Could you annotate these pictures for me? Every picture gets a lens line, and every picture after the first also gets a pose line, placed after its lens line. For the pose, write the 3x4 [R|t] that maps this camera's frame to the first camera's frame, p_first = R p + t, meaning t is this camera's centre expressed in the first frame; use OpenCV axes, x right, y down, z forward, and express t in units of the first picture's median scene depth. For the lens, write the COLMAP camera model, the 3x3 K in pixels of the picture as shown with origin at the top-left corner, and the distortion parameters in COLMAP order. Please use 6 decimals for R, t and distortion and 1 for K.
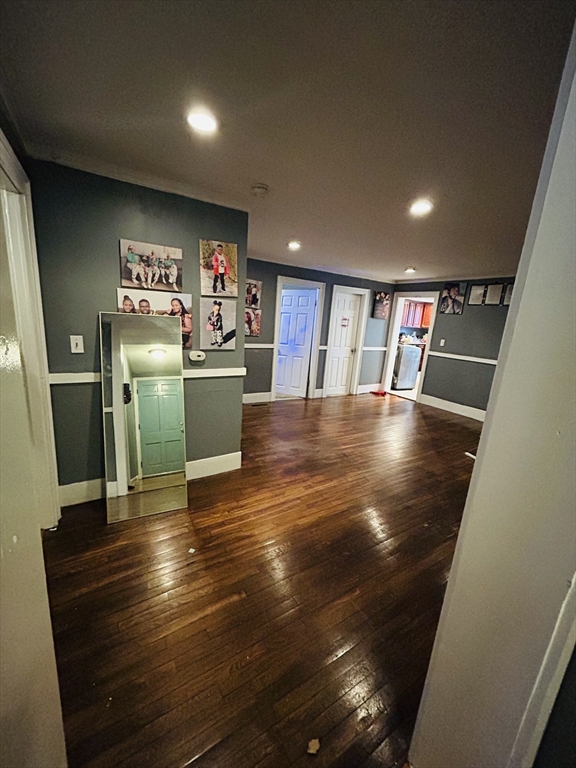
lens RADIAL K [[308.1, 0, 284.6], [0, 308.1, 383.0], [0, 0, 1]] dist [0.007824, 0.000770]
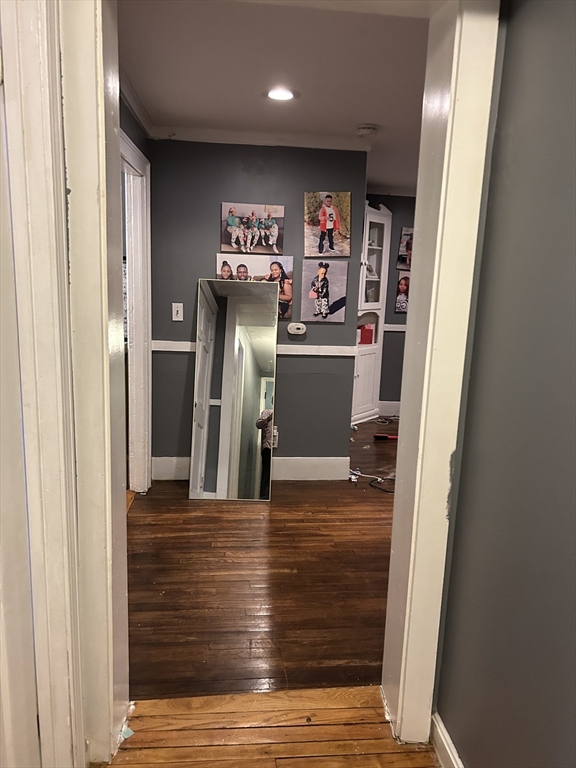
lens RADIAL K [[594.2, 0, 286.5], [0, 594.2, 390.5], [0, 0, 1]] dist [0.095603, -0.009823]
pose [[0.900149, 0.052821, -0.432367, 0.432445], [-0.072796, 0.996903, -0.029766, 0.140769], [0.429456, 0.058268, 0.901206, -0.500226]]
